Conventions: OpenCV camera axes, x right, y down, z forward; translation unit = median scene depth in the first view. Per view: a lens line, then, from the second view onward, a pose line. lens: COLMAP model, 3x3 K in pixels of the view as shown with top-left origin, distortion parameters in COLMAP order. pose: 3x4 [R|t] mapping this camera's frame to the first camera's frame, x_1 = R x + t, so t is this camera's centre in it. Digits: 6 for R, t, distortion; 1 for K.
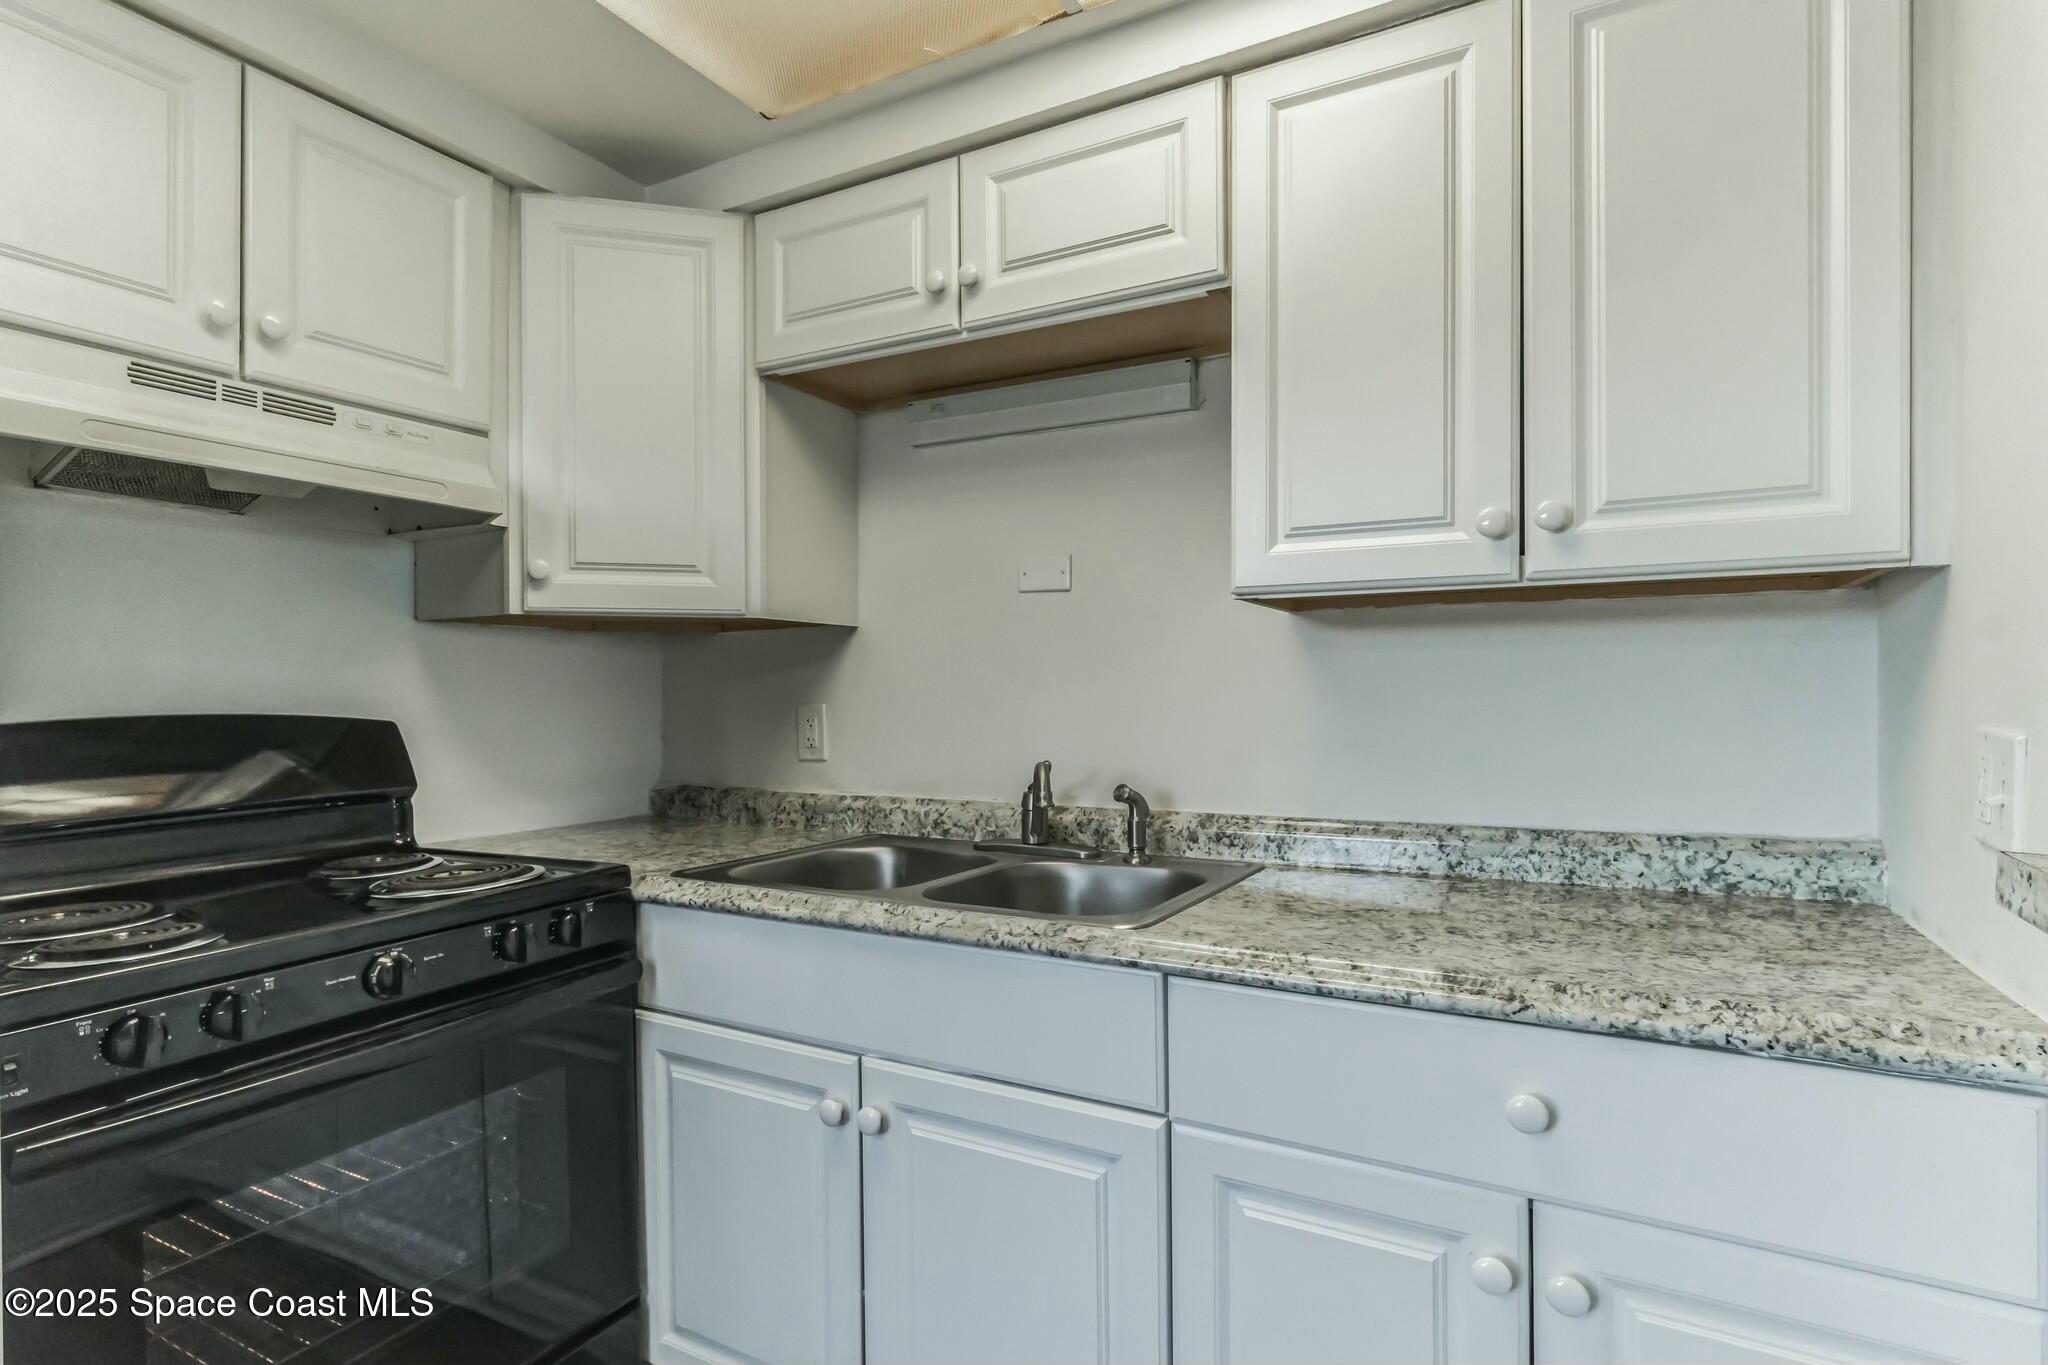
lens RADIAL K [[1024.7, 0, 1029.7], [0, 1024.7, 693.4], [0, 0, 1]] dist [-0.000793, -0.000415]
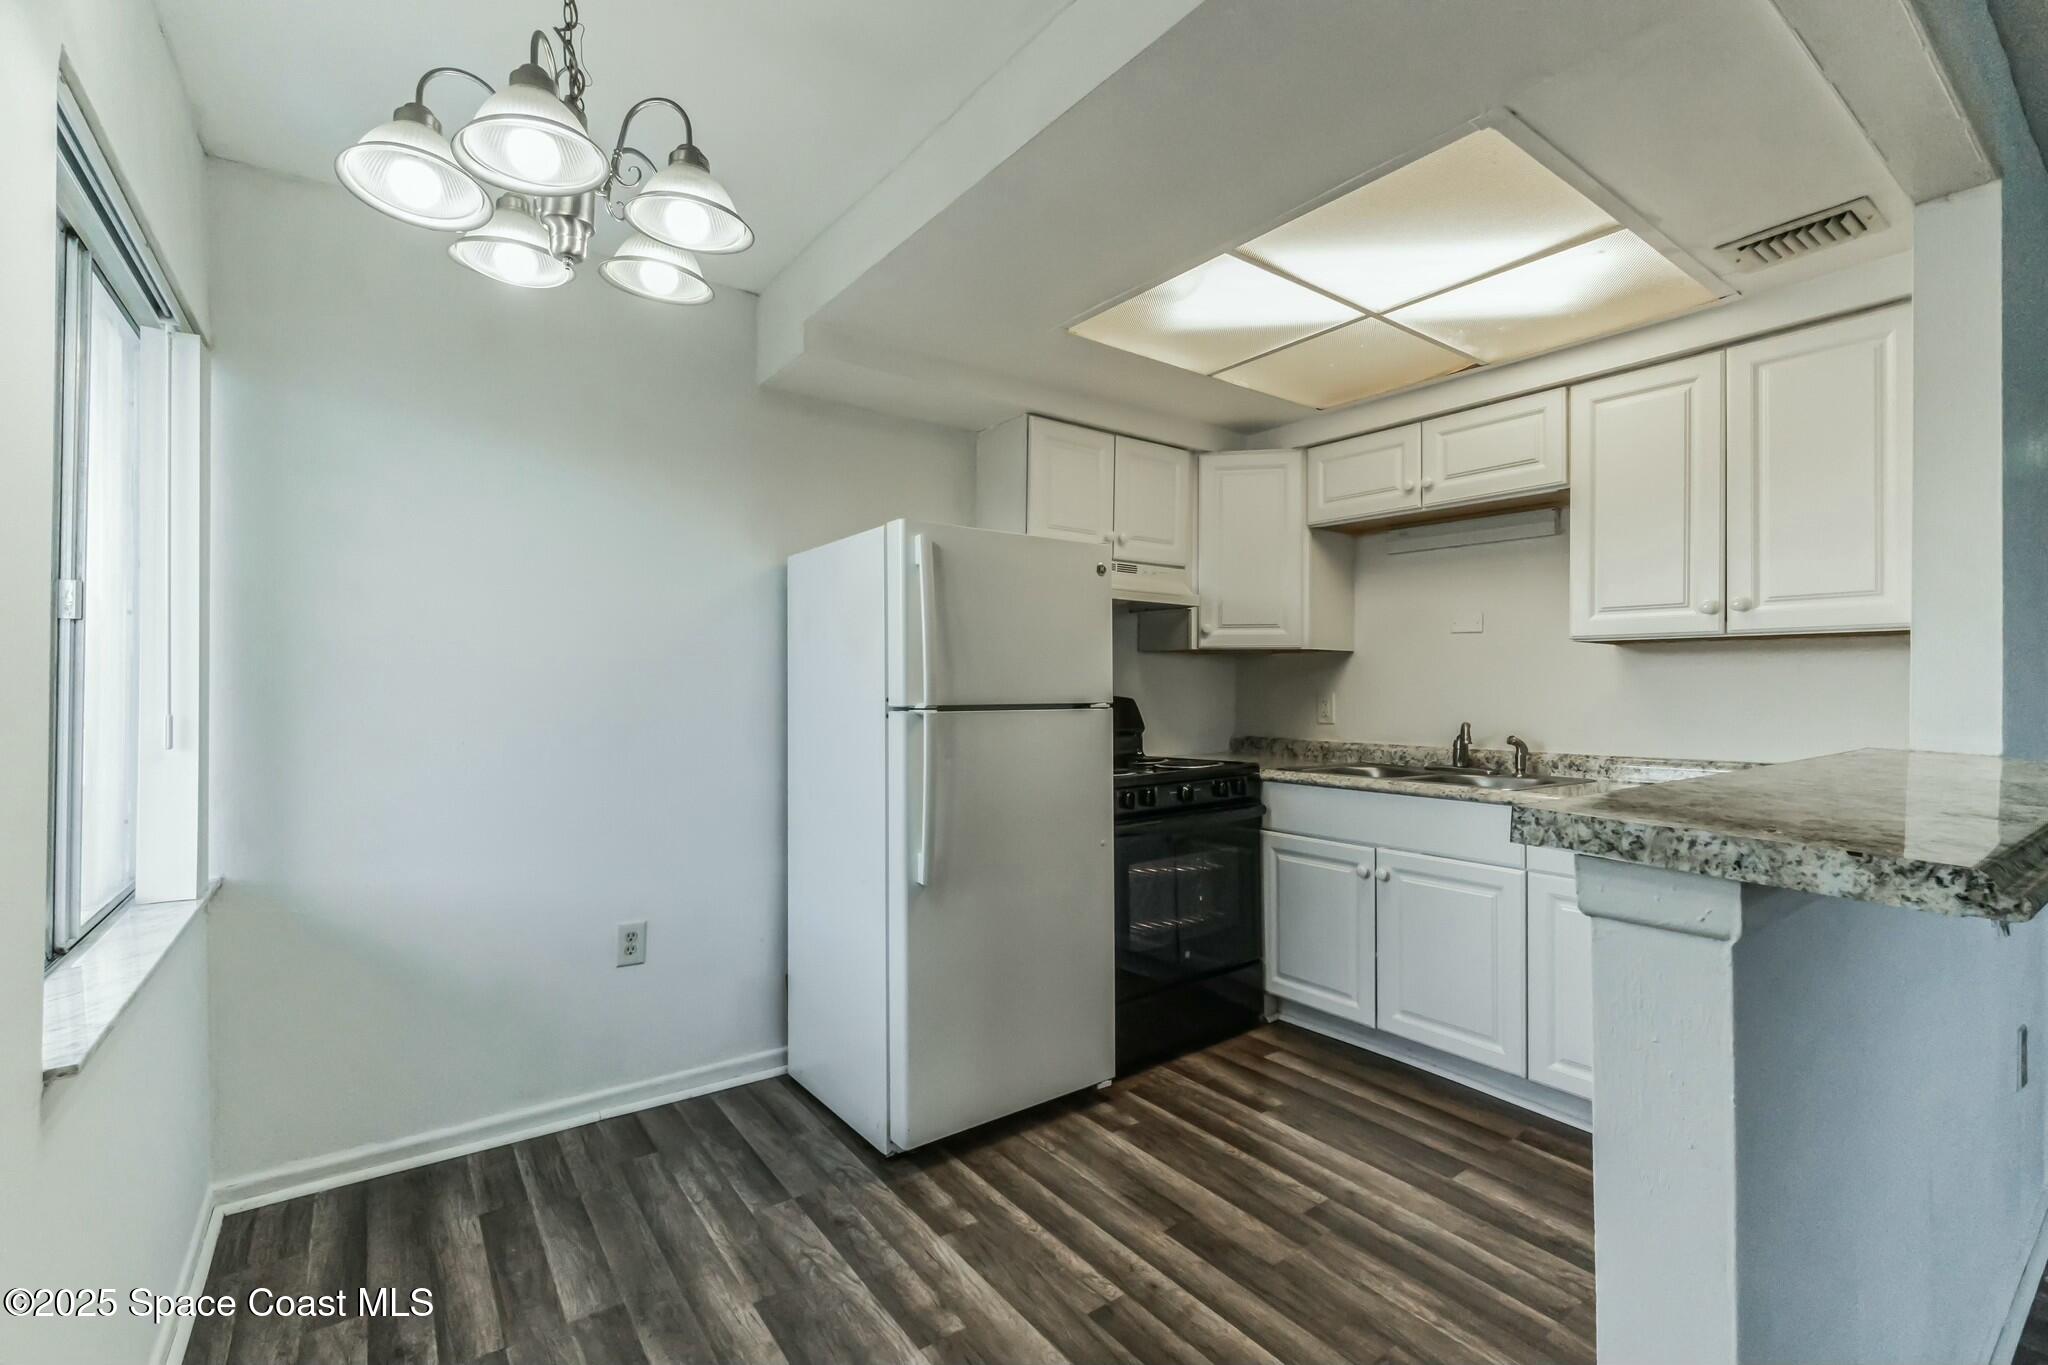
lens RADIAL K [[908.6, 0, 1020.0], [0, 908.6, 685.6], [0, 0, 1]] dist [-0.004556, -0.000138]
pose [[0.906053, 0.006163, -0.423120, -0.027211], [-0.007991, 0.999965, -0.002546, 0.007618], [0.423090, 0.005687, 0.906070, -0.989487]]
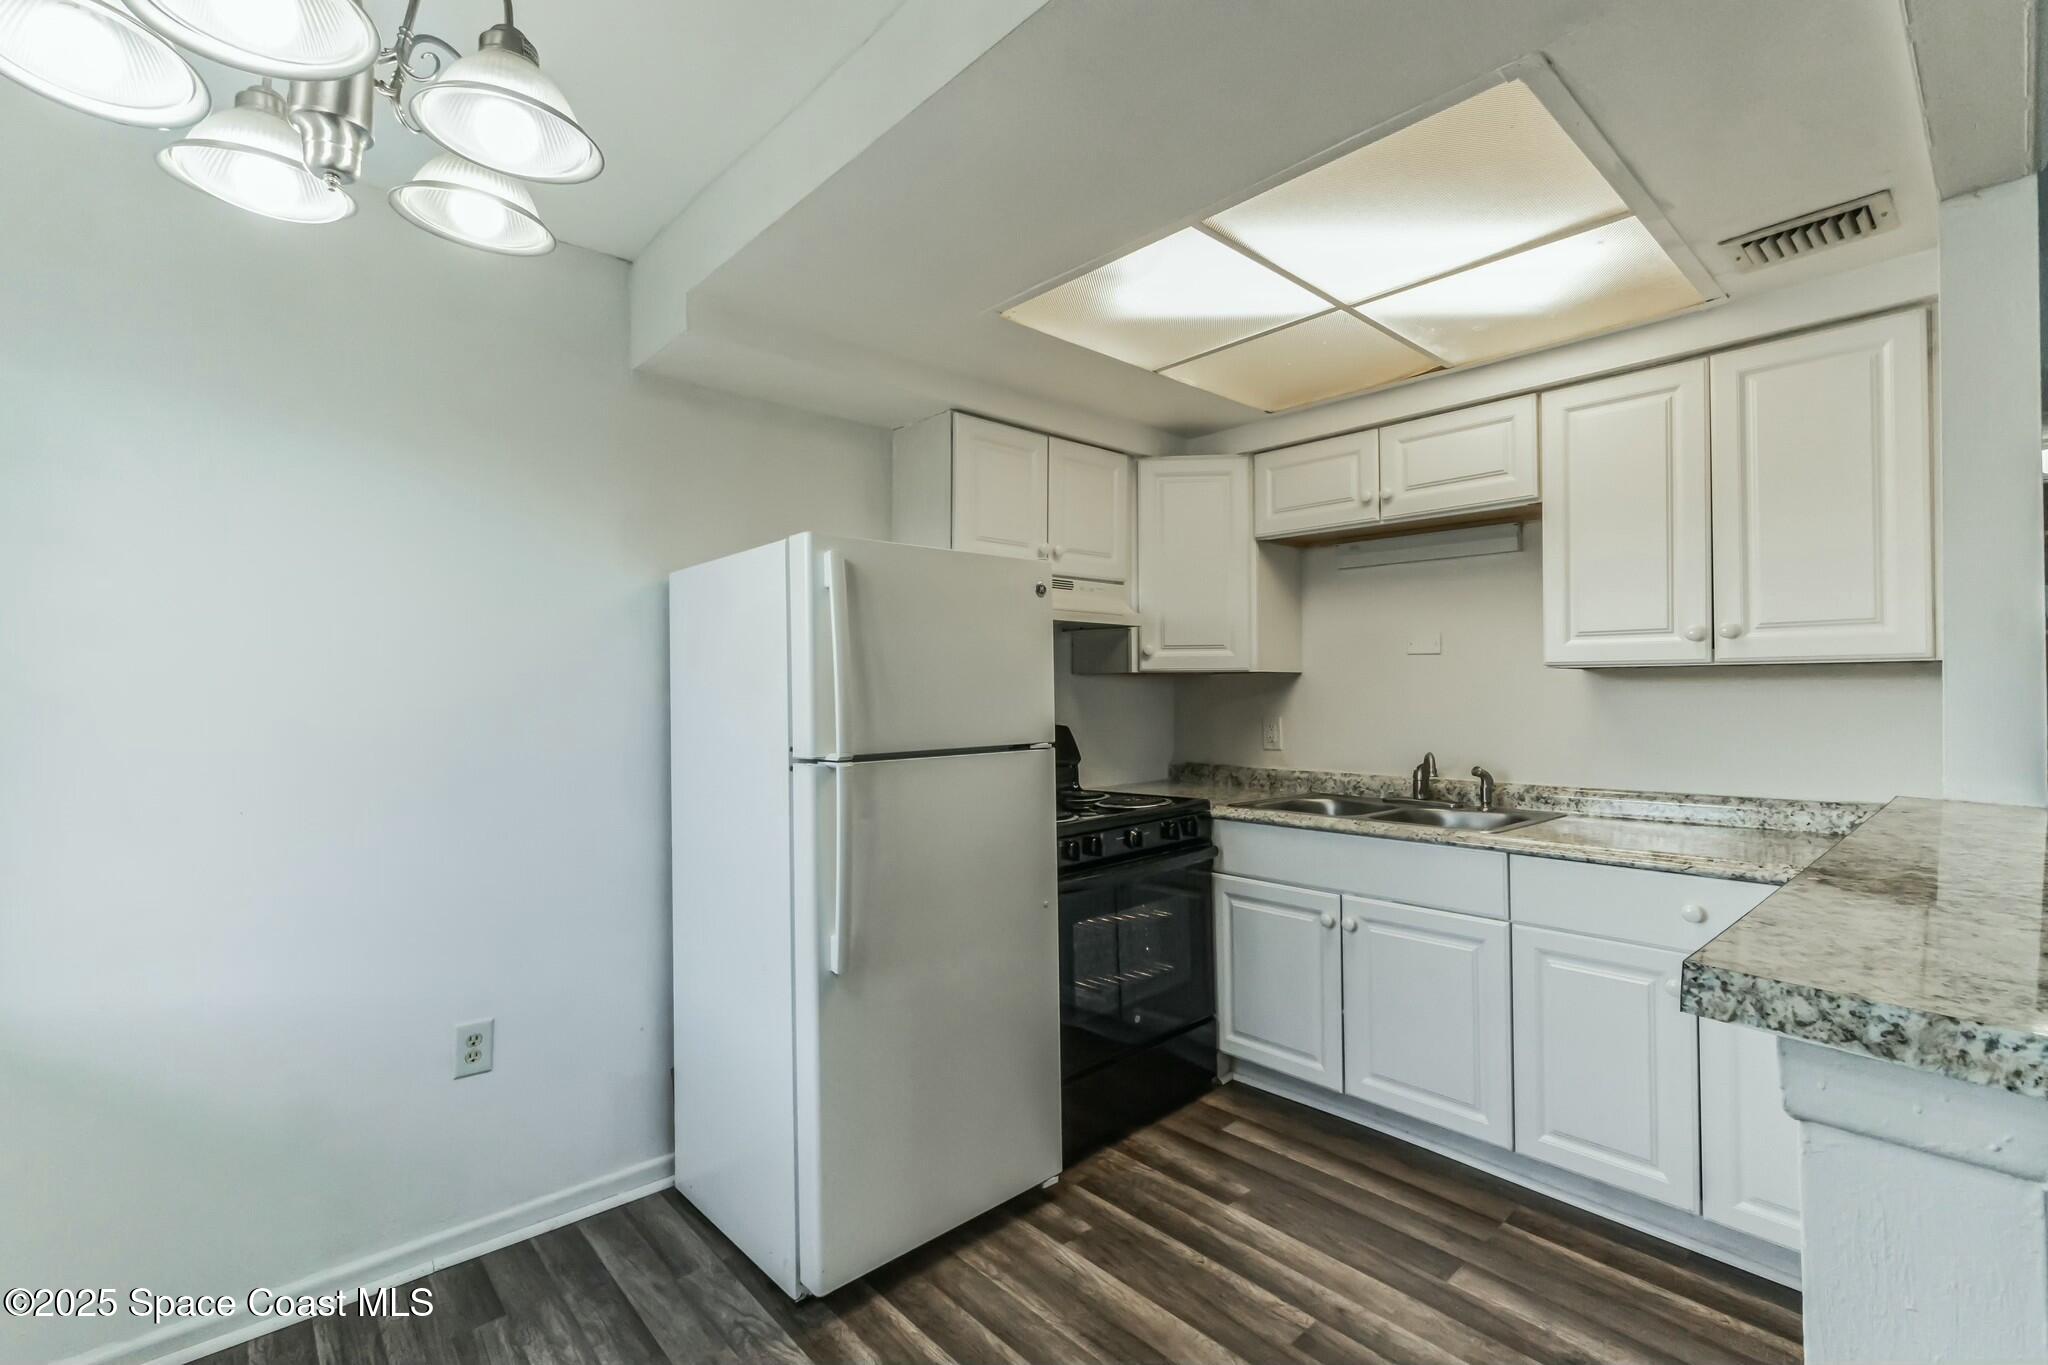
lens RADIAL K [[919.7, 0, 1024.0], [0, 919.7, 682.5], [0, 0, 1]] dist [-0.007370, 0.000098]
pose [[0.944962, -0.004928, -0.327144, -0.139928], [0.001894, 0.999952, -0.009591, -0.046486], [0.327175, 0.008444, 0.944926, -0.820380]]
